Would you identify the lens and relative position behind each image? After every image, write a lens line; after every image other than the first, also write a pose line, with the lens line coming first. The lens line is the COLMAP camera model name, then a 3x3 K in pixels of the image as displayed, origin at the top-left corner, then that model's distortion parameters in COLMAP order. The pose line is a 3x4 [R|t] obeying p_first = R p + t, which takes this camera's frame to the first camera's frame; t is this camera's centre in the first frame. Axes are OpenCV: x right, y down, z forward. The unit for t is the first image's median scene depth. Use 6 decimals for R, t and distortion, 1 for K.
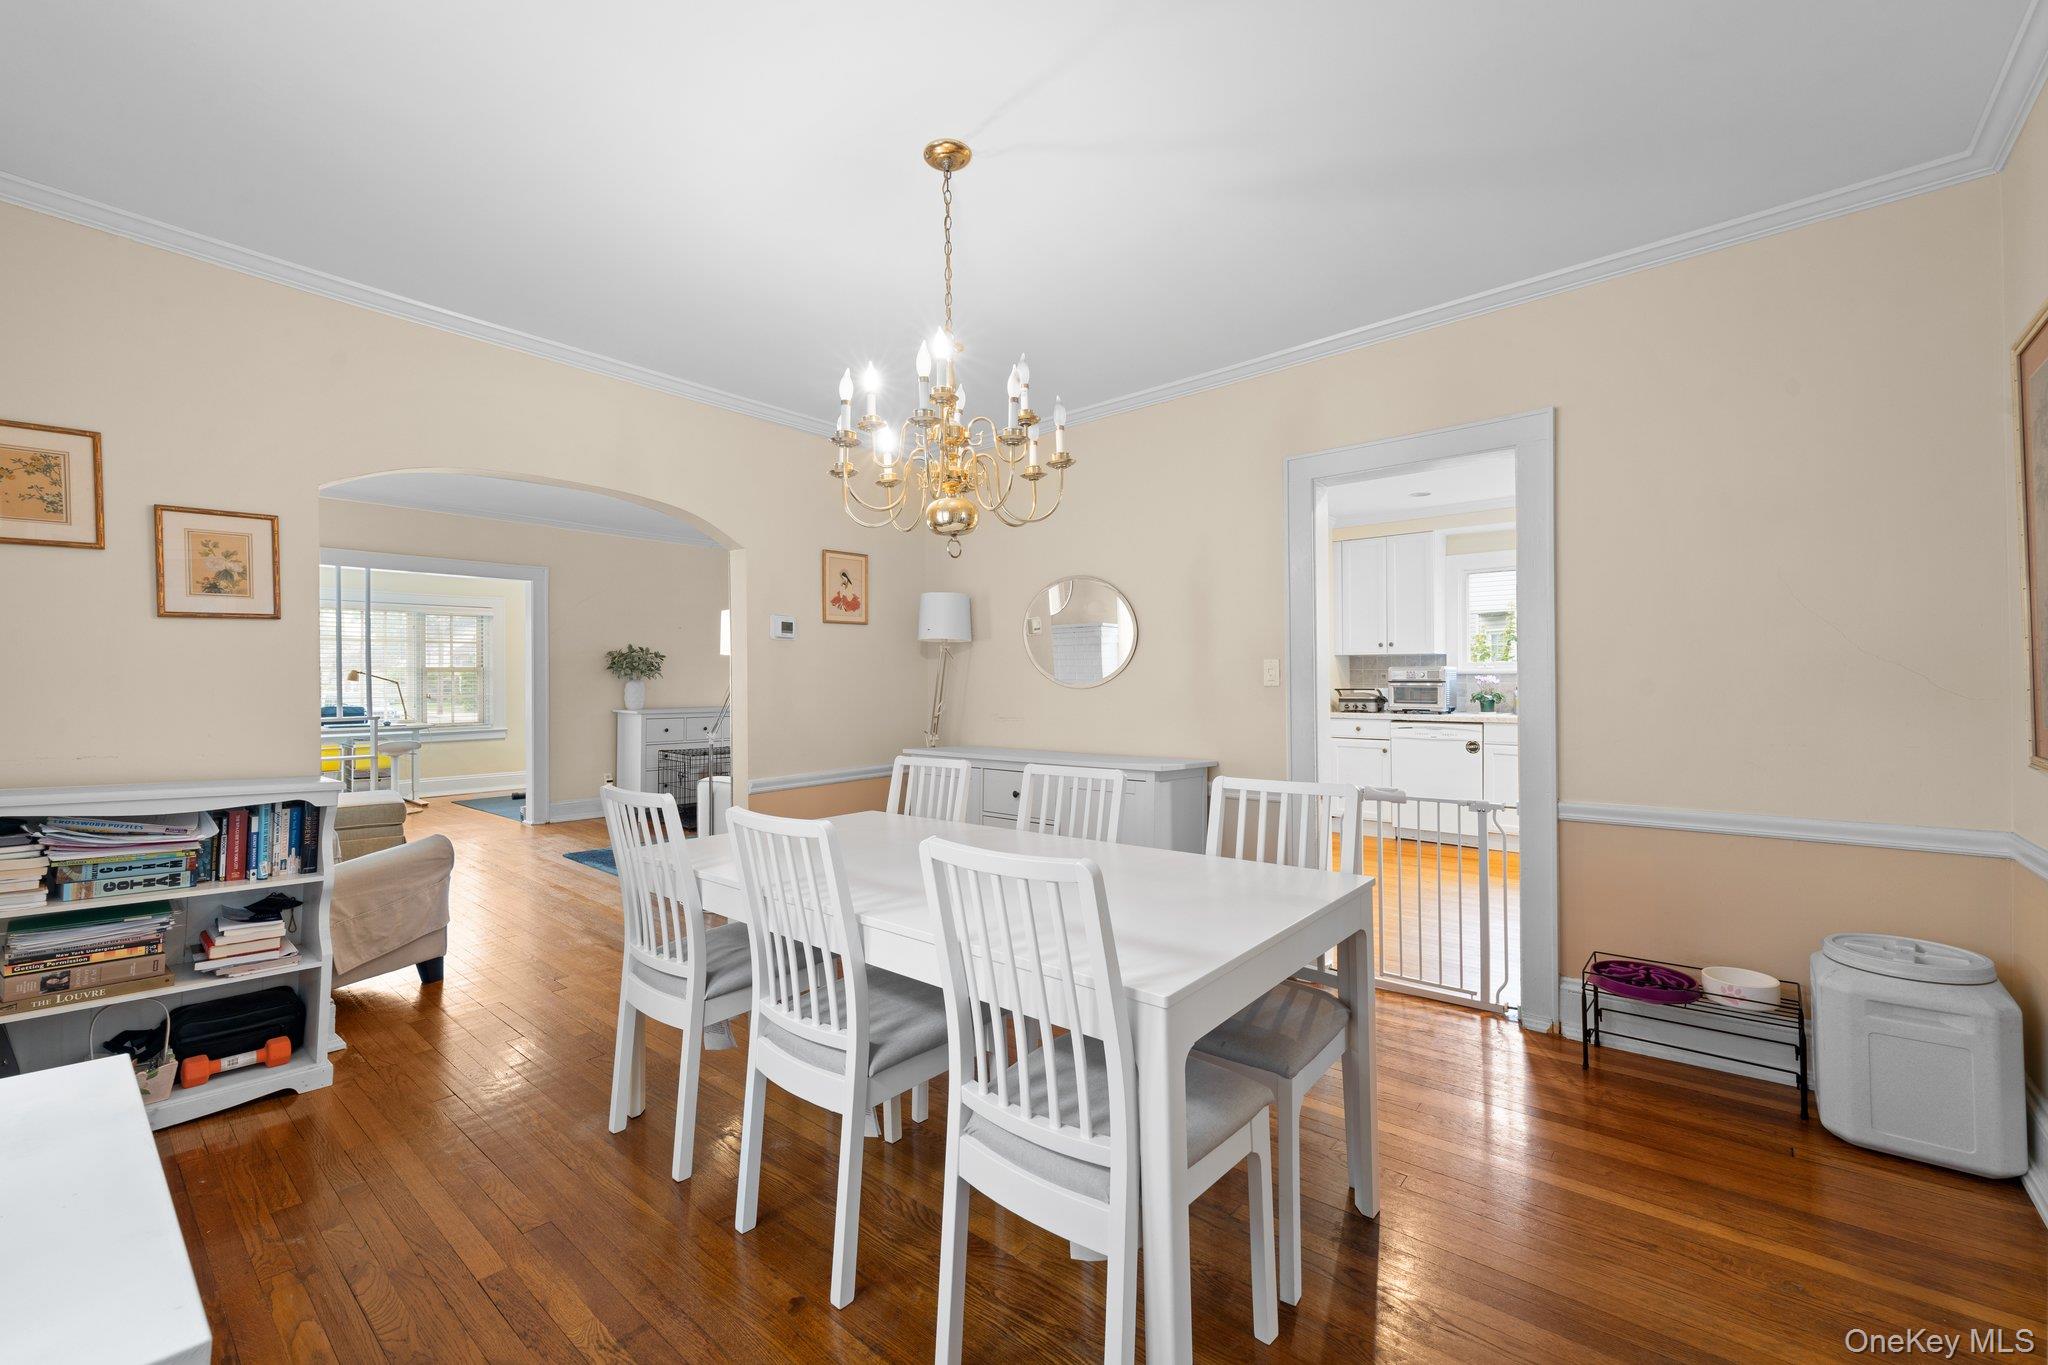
lens RADIAL K [[835.9, 0, 1029.9], [0, 835.9, 685.6], [0, 0, 1]] dist [-0.000405, -0.000212]
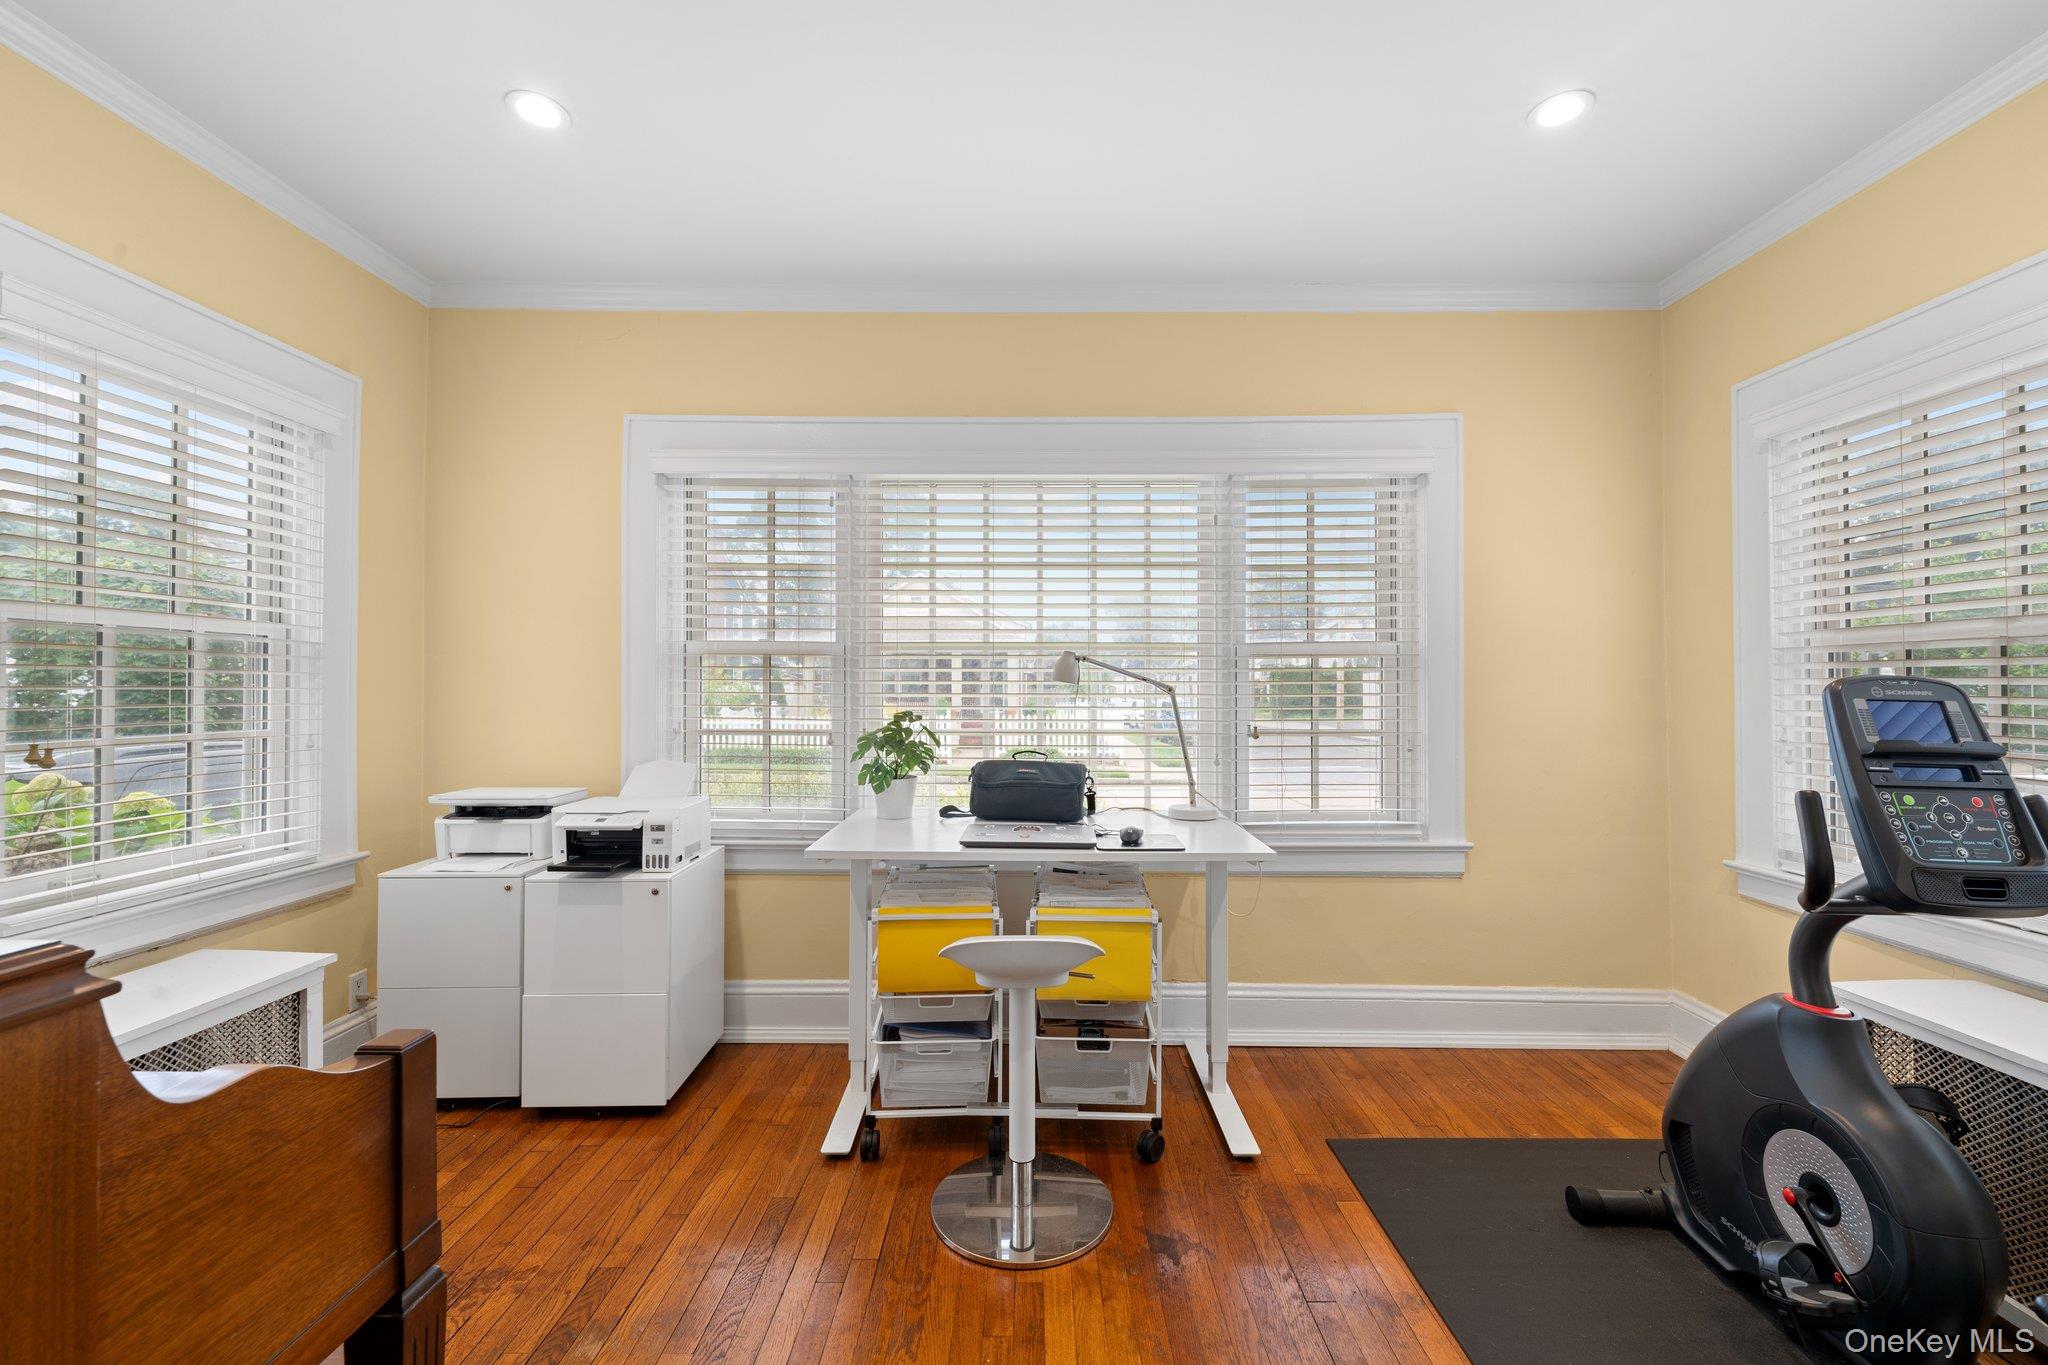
lens RADIAL K [[835.9, 0, 1022.7], [0, 835.9, 681.3], [0, 0, 1]] dist [-0.000405, -0.000212]
pose [[0.655091, -0.002728, -0.755545, -0.514214], [0.000598, 0.999995, -0.003093, -0.006738], [0.755549, 0.001574, 0.655090, 0.695653]]
